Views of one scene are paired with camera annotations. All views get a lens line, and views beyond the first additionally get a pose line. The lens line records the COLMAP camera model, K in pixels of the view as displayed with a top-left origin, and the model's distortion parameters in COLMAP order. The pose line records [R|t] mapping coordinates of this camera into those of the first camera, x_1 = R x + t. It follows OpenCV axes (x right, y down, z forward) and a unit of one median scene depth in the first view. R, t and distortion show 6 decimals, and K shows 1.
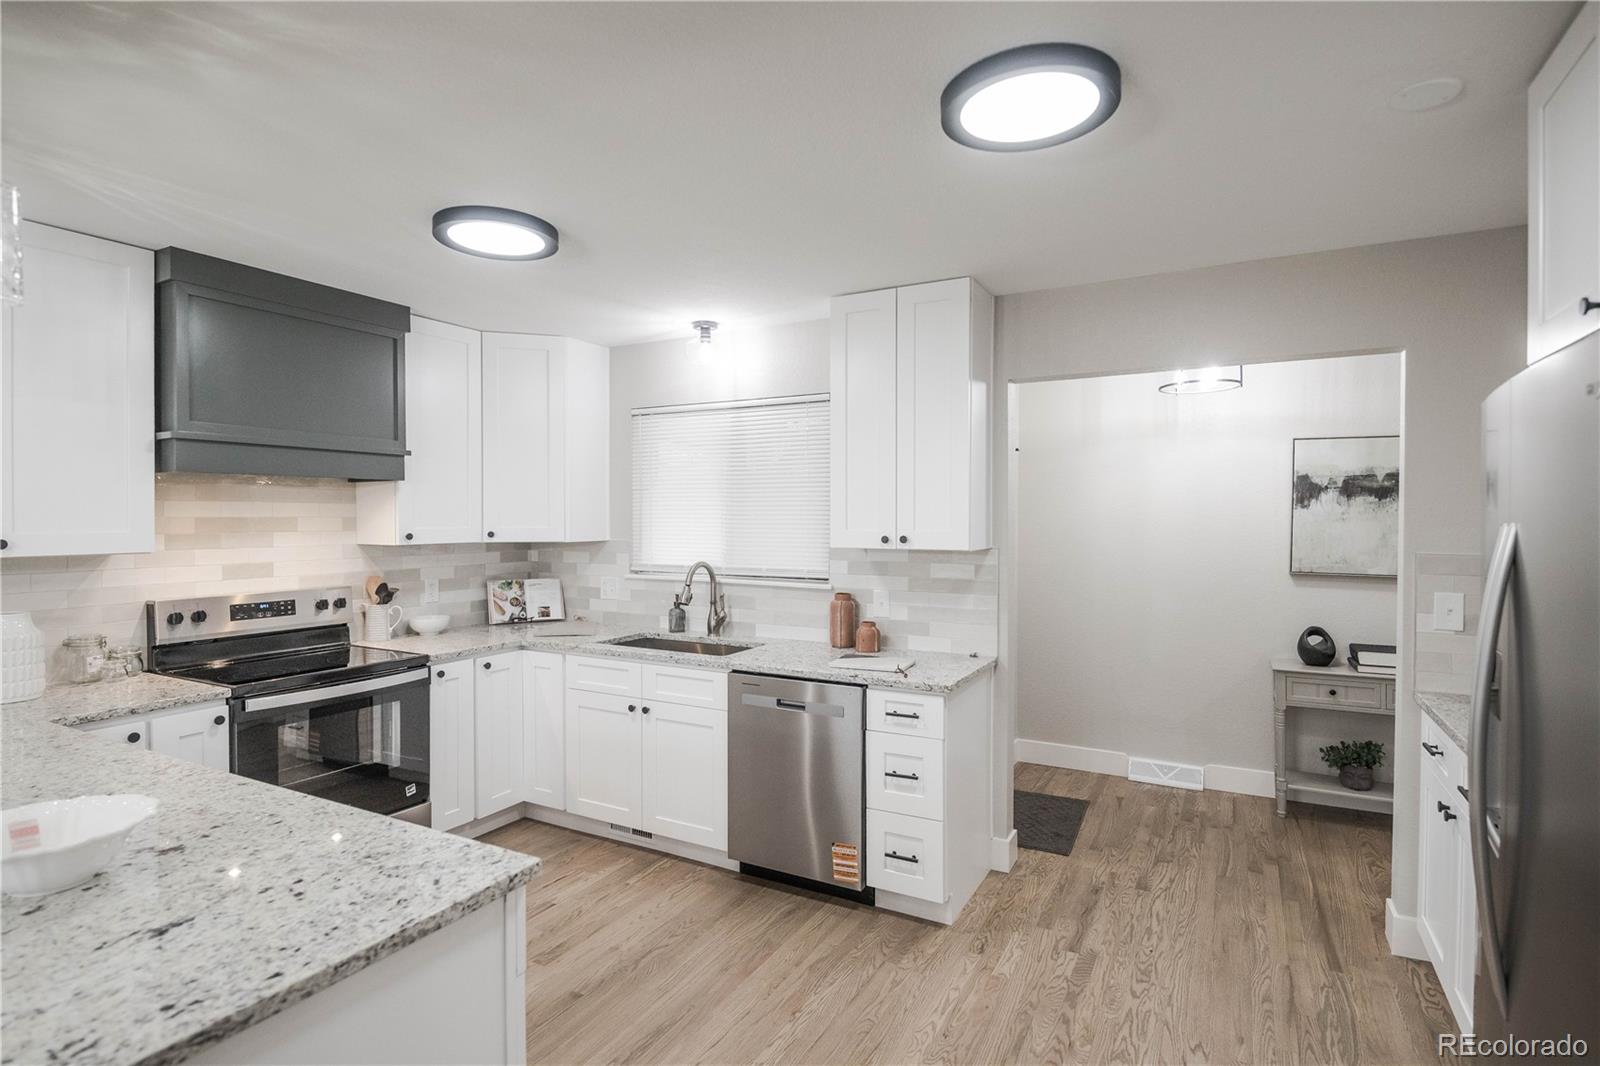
lens RADIAL K [[788.6, 0, 806.0], [0, 788.6, 533.0], [0, 0, 1]] dist [0.001237, -0.006227]
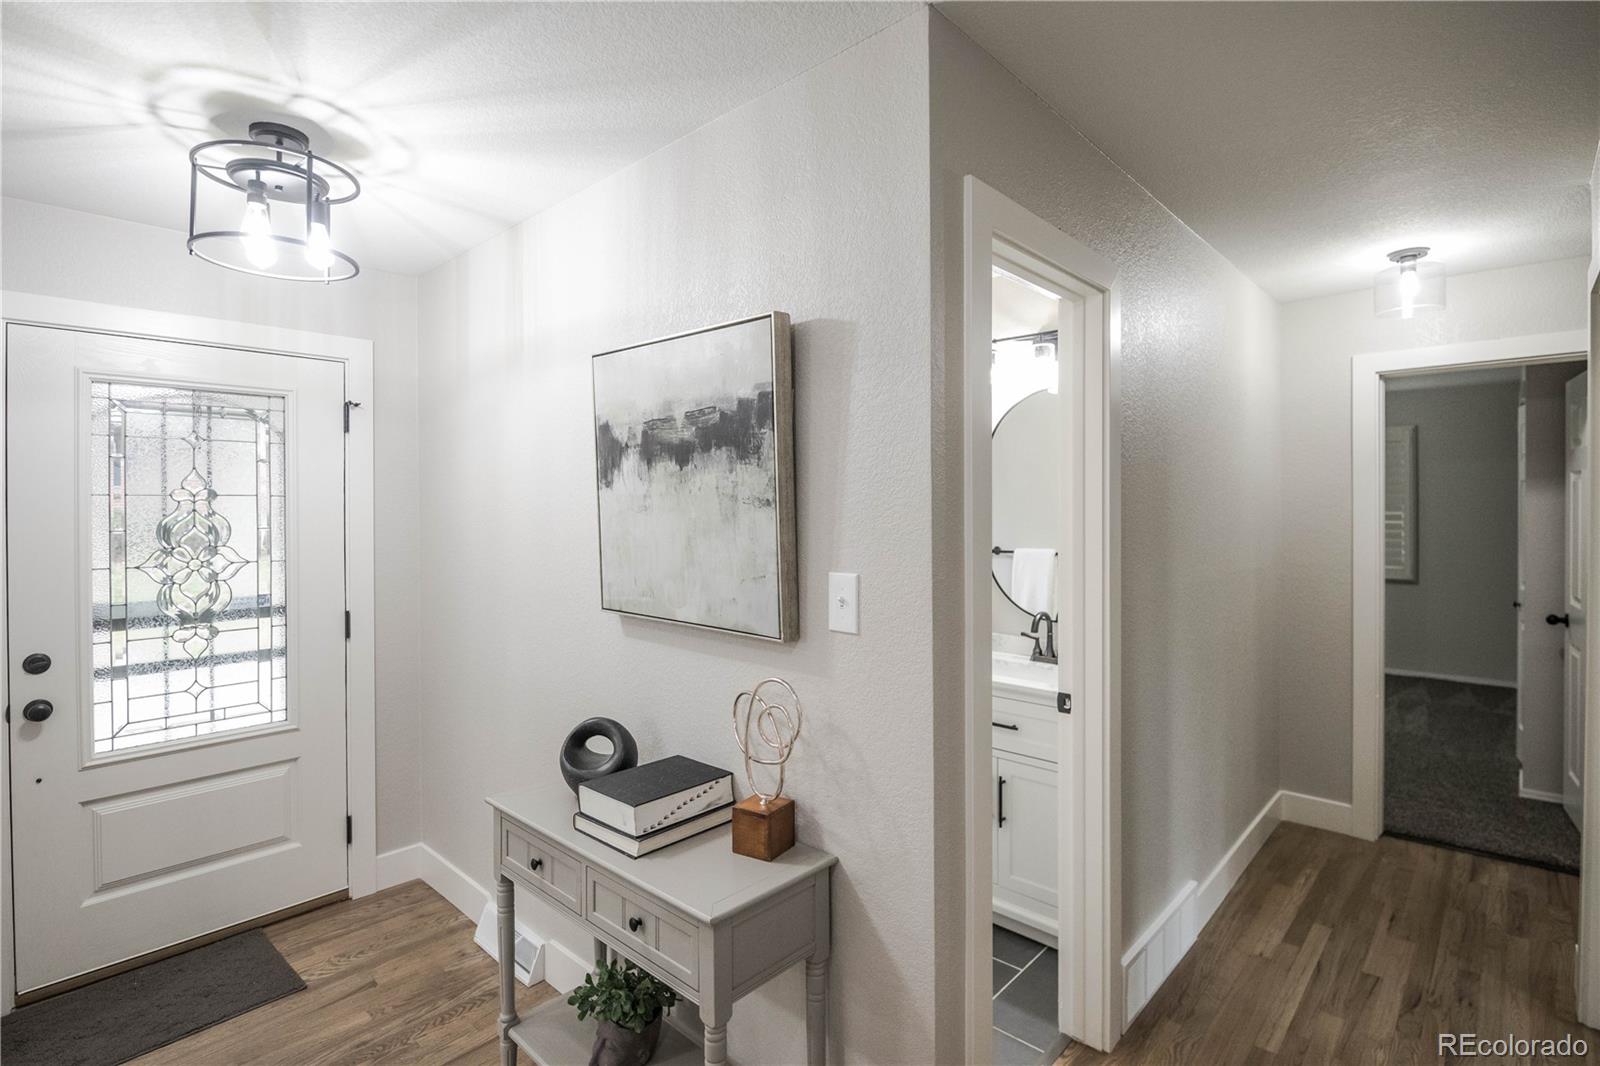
lens RADIAL K [[788.6, 0, 796.1], [0, 788.6, 517.6], [0, 0, 1]] dist [0.001237, -0.006227]
pose [[0.971346, -0.002072, -0.237661, 0.891607], [0.000161, 0.999968, -0.008057, -0.007252], [0.237670, 0.007788, 0.971315, 0.531931]]
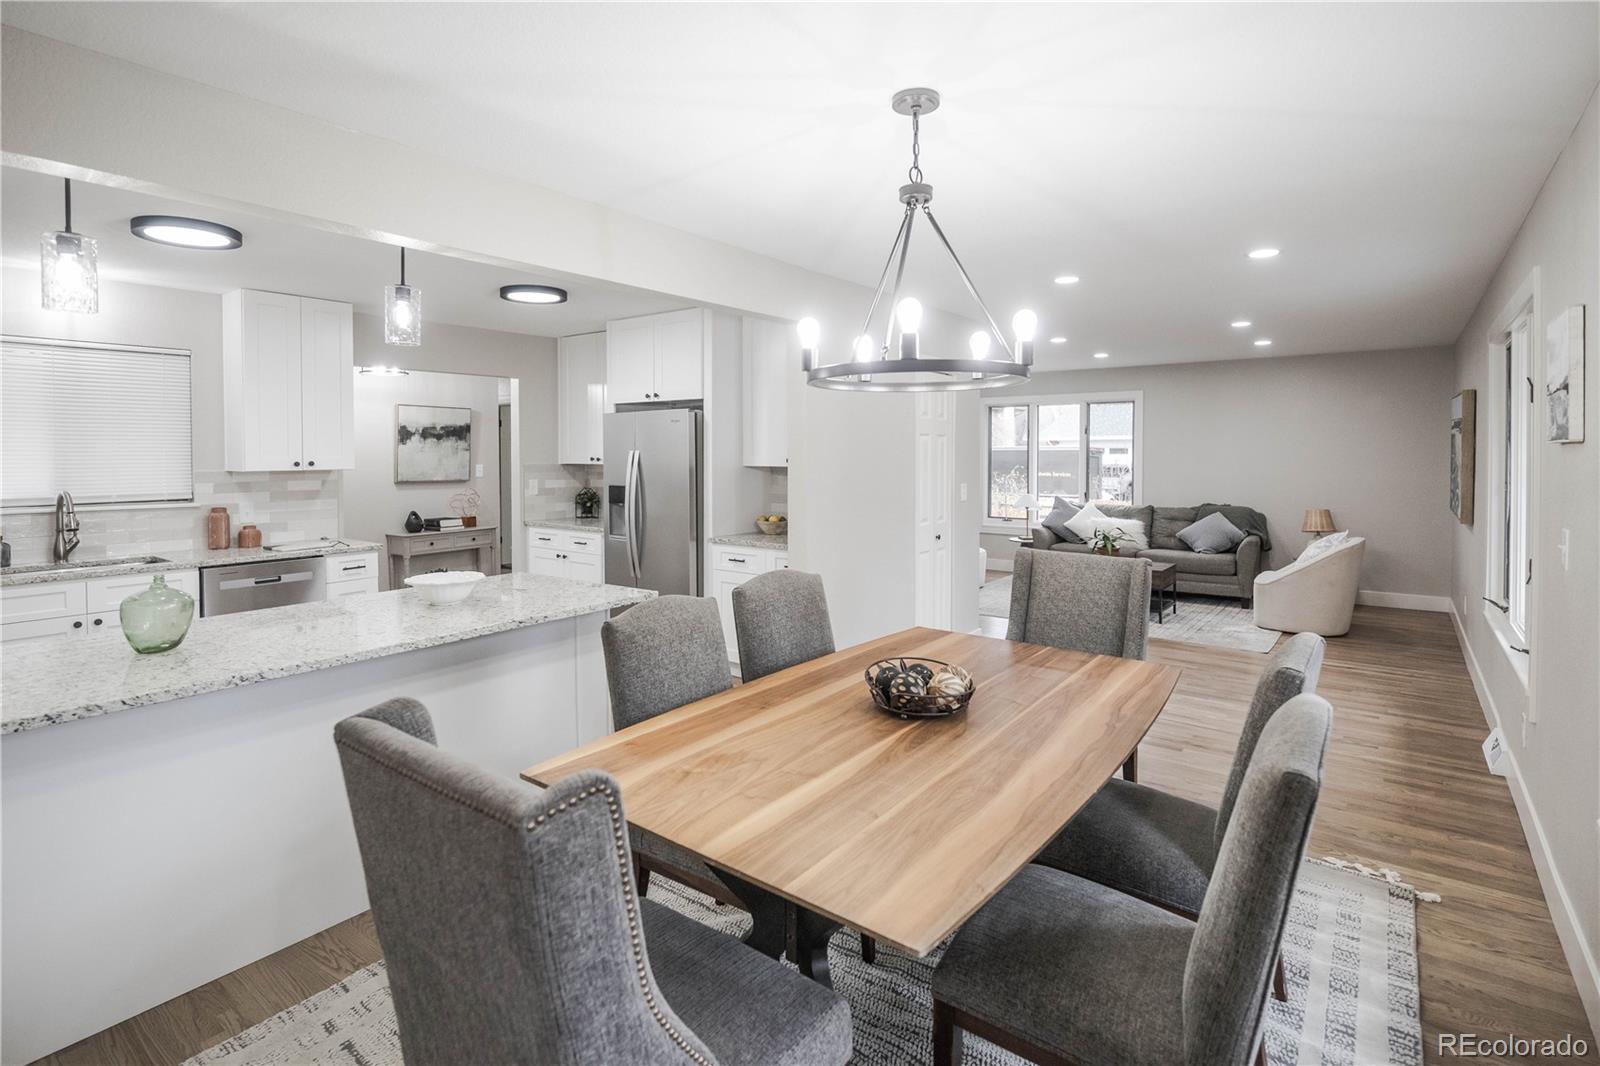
lens RADIAL K [[788.6, 0, 800.4], [0, 788.6, 531.8], [0, 0, 1]] dist [0.001237, -0.006227]
pose [[0.139889, -0.101466, 0.984955, -1.022428], [0.021274, 0.994814, 0.099460, 0.006201], [-0.989939, 0.007040, 0.141322, -0.130214]]
